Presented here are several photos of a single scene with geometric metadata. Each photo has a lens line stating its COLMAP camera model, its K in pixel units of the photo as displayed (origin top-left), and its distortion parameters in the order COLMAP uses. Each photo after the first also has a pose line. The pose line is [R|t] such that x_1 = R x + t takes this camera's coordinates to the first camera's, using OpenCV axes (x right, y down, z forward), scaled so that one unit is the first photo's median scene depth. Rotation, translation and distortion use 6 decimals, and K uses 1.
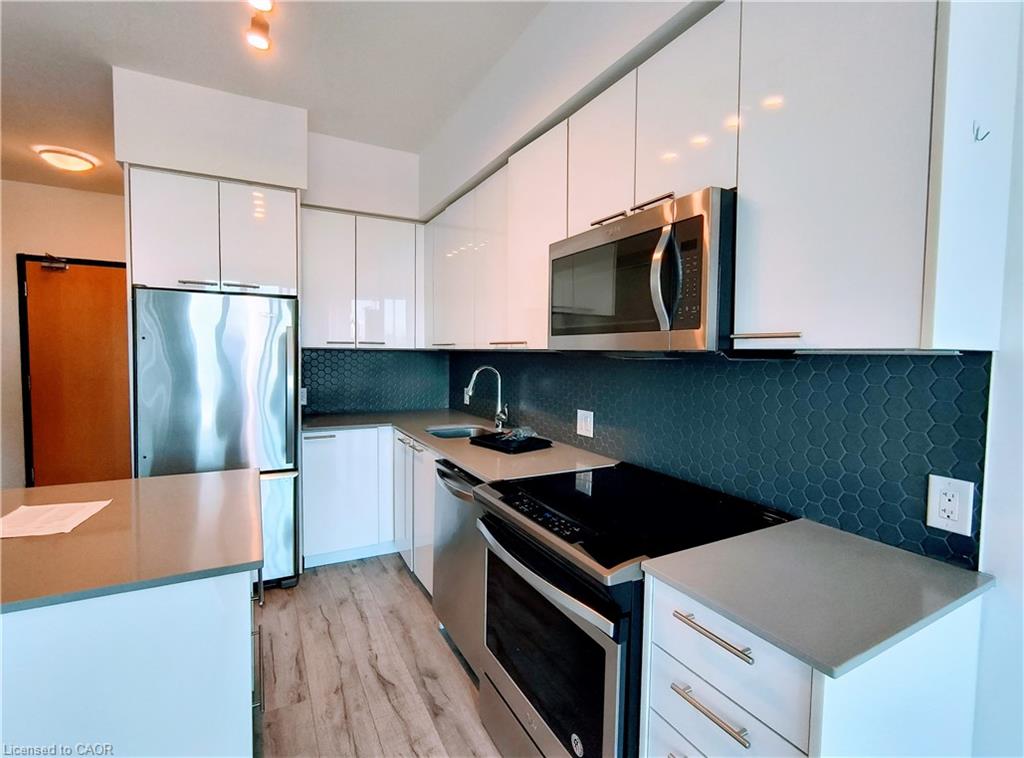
lens RADIAL K [[472.4, 0, 506.7], [0, 472.4, 377.1], [0, 0, 1]] dist [-0.001845, -0.000117]
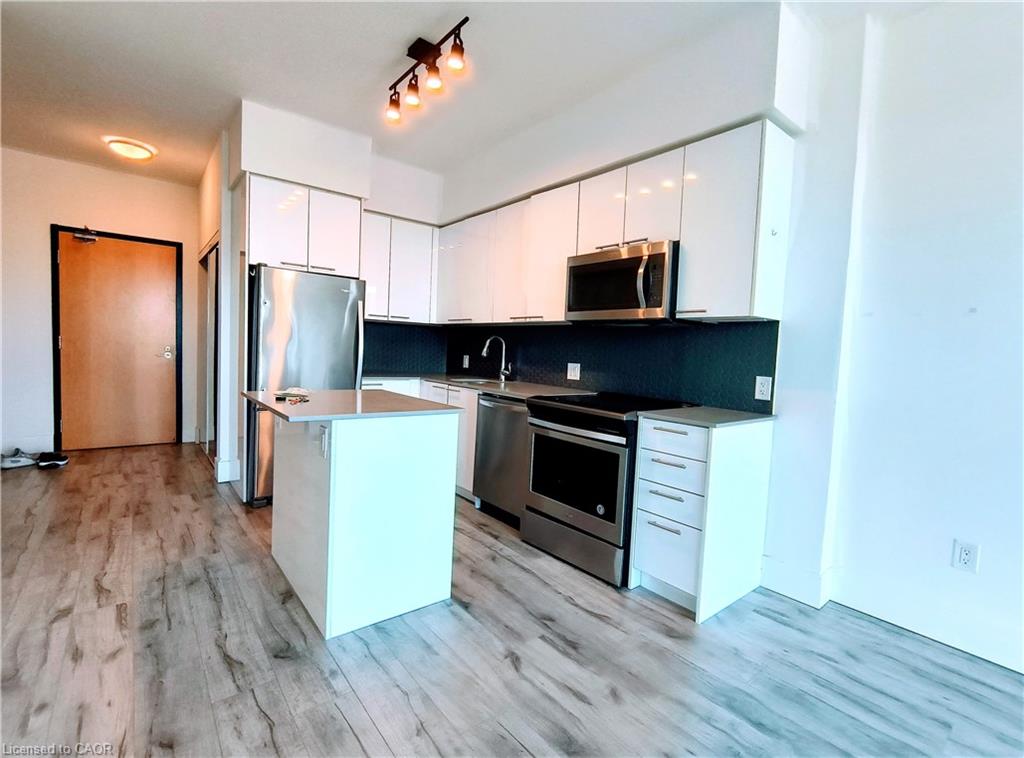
lens RADIAL K [[472.4, 0, 506.7], [0, 472.4, 377.1], [0, 0, 1]] dist [-0.001845, -0.000117]
pose [[0.983387, 0.019610, 0.180461, -0.335754], [-0.022063, 0.999689, 0.011592, 0.104421], [-0.180177, -0.015381, 0.983514, -0.493740]]
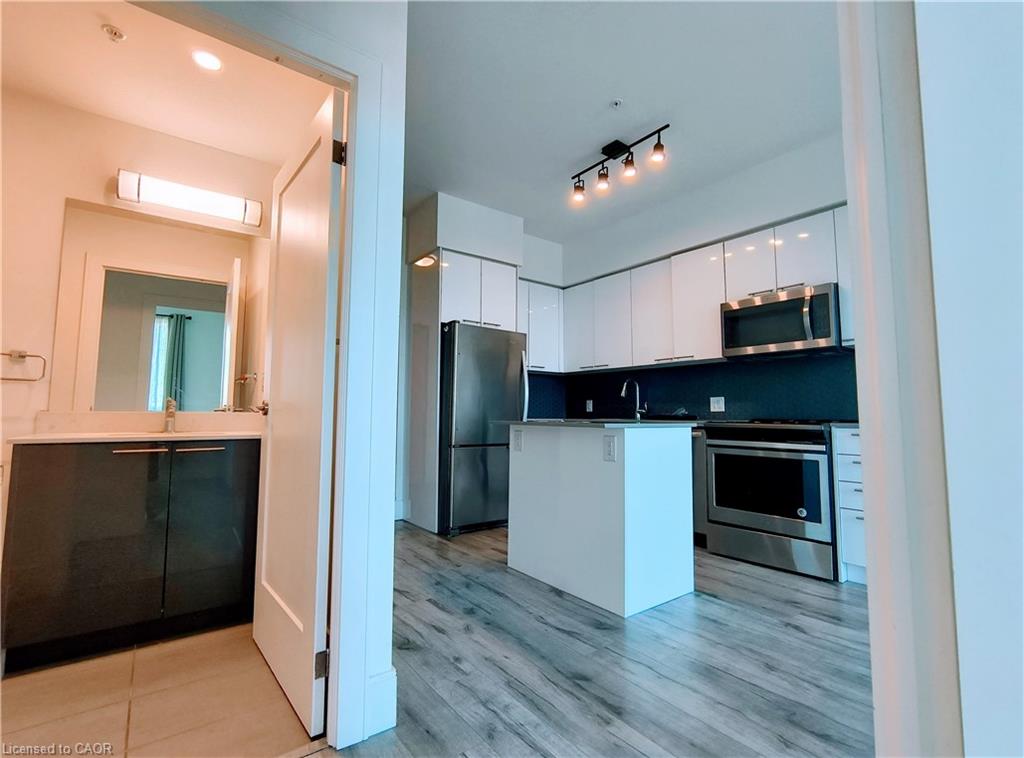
lens RADIAL K [[473.8, 0, 514.0], [0, 473.8, 374.6], [0, 0, 1]] dist [0.001004, 0.000088]
pose [[0.986924, 0.003934, 0.161138, -0.870682], [0.017511, 0.991169, -0.131446, 0.209052], [-0.160232, 0.132548, 0.978139, -0.611874]]
